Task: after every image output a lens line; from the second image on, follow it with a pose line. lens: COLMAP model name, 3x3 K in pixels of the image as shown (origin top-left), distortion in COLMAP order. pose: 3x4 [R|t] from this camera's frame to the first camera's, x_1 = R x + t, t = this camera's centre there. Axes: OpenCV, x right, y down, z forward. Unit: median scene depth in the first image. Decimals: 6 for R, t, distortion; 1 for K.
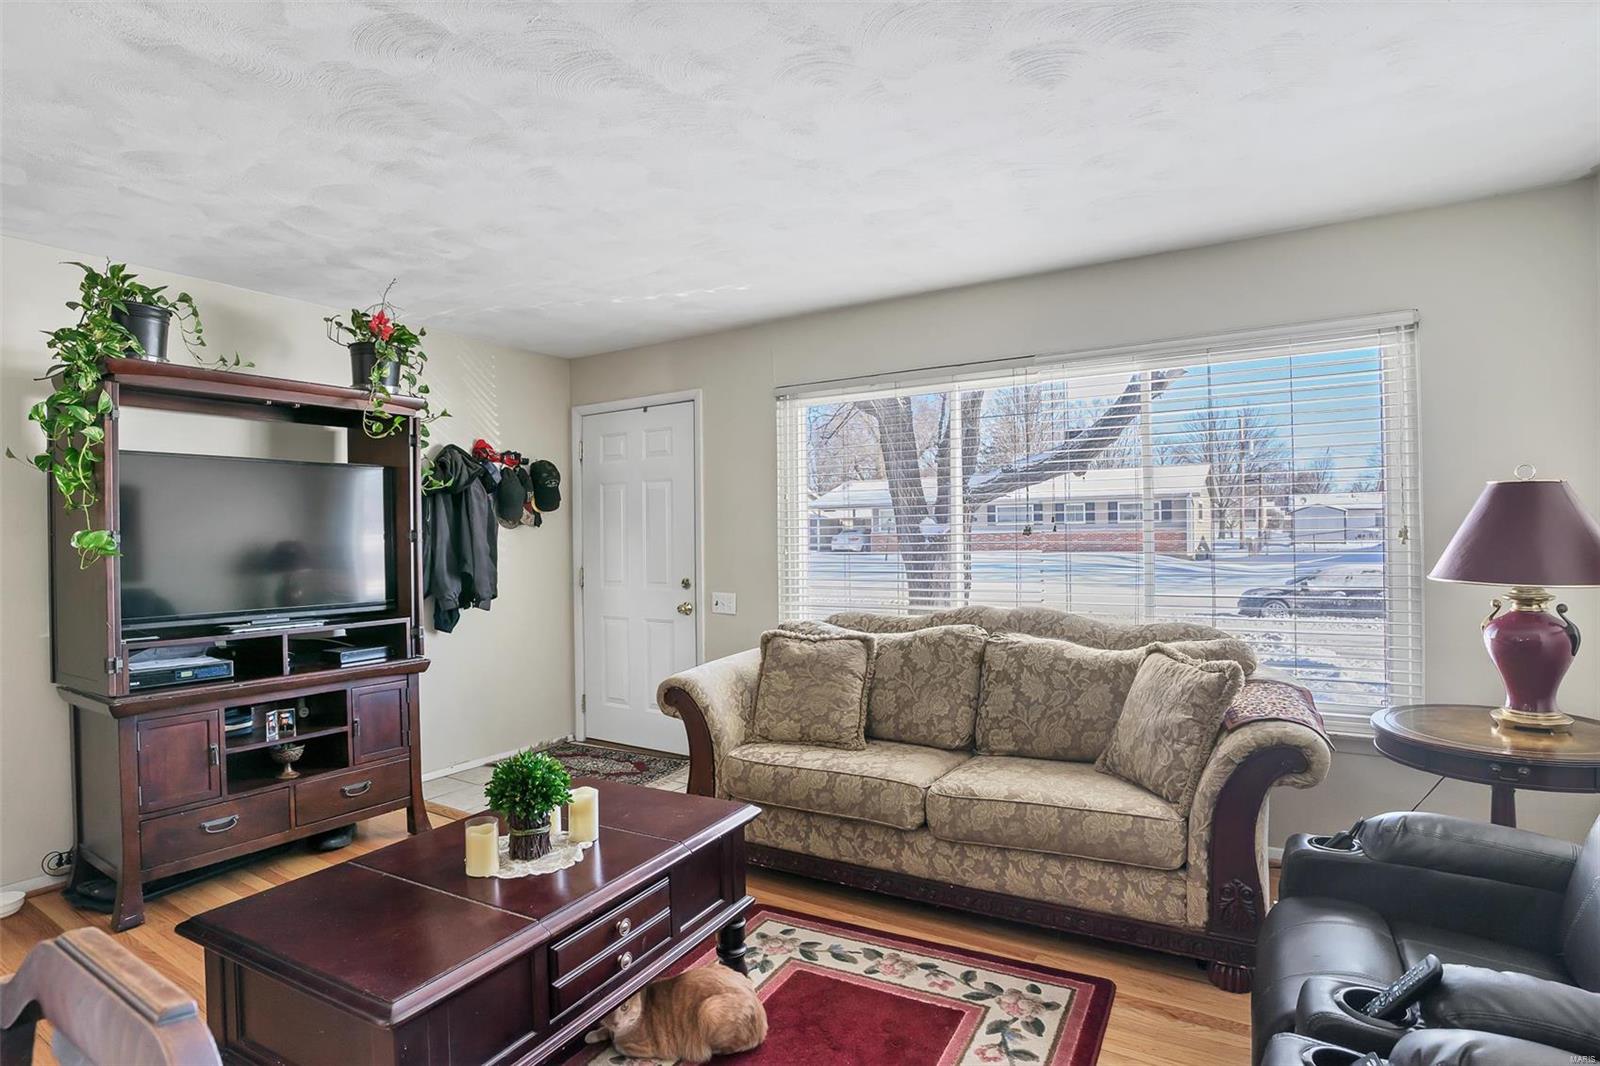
lens RADIAL K [[800.1, 0, 804.7], [0, 800.1, 544.4], [0, 0, 1]] dist [-0.039931, 0.001844]
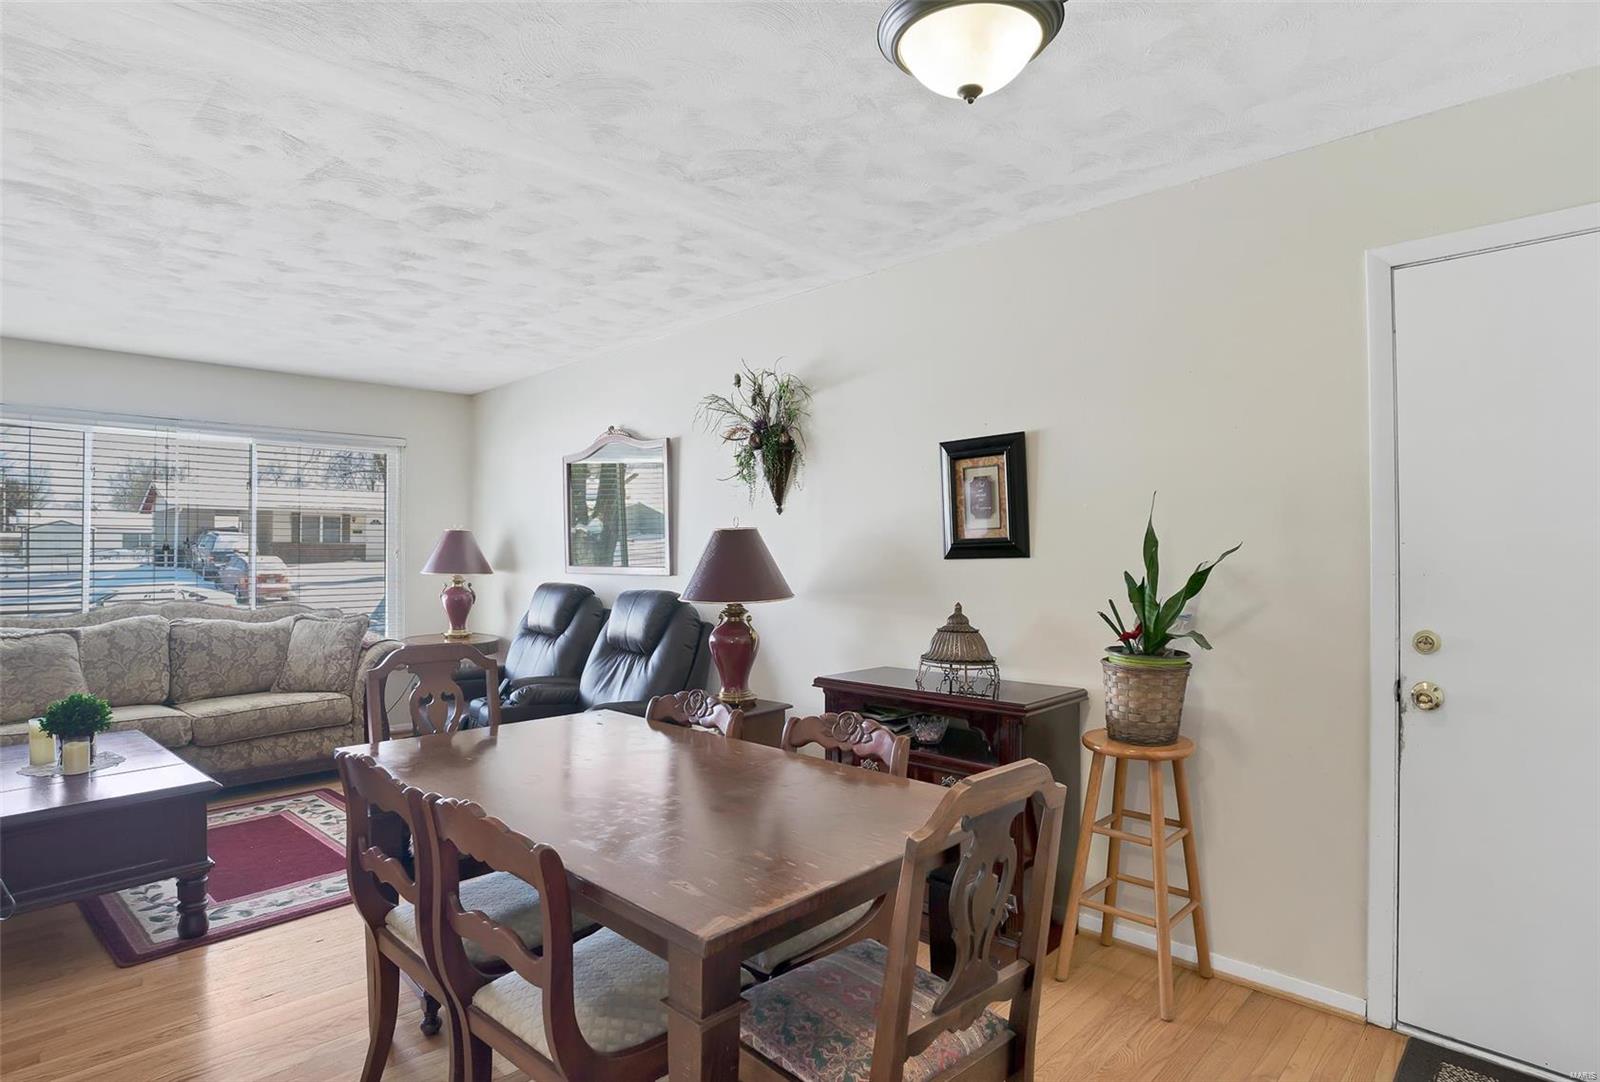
lens RADIAL K [[868.6, 0, 799.5], [0, 868.6, 540.6], [0, 0, 1]] dist [-0.037423, -0.000369]
pose [[0.204720, 0.027323, 0.978439, -1.301481], [0.002153, 0.999595, -0.028364, 0.022612], [-0.978818, 0.007913, 0.204579, -0.497845]]
